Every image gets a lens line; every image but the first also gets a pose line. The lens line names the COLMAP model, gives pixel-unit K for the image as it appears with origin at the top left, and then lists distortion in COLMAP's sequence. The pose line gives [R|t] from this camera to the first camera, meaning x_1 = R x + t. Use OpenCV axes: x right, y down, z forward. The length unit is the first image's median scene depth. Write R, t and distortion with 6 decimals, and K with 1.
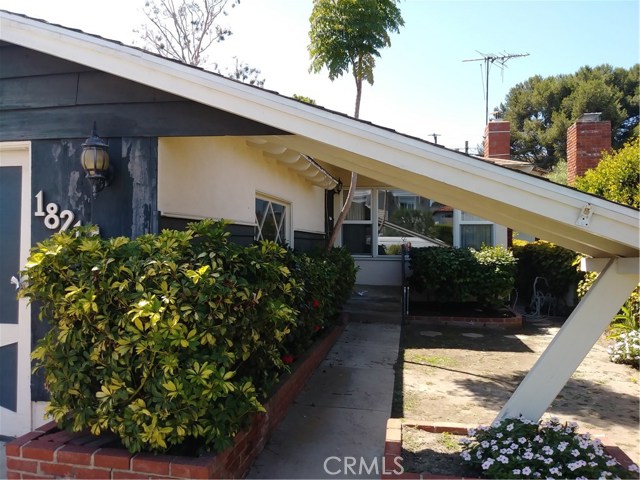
lens RADIAL K [[521.1, 0, 312.4], [0, 521.1, 242.0], [0, 0, 1]] dist [0.042386, -0.078764]
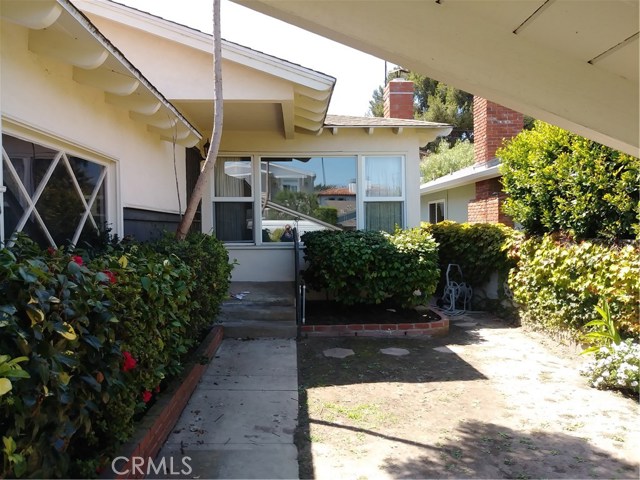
lens RADIAL K [[521.1, 0, 312.4], [0, 521.1, 242.0], [0, 0, 1]] dist [0.042386, -0.078764]
pose [[0.974707, -0.021923, 0.222407, 0.092509], [0.015452, 0.999406, 0.030793, 0.006771], [-0.222950, -0.026578, 0.974467, 0.794648]]
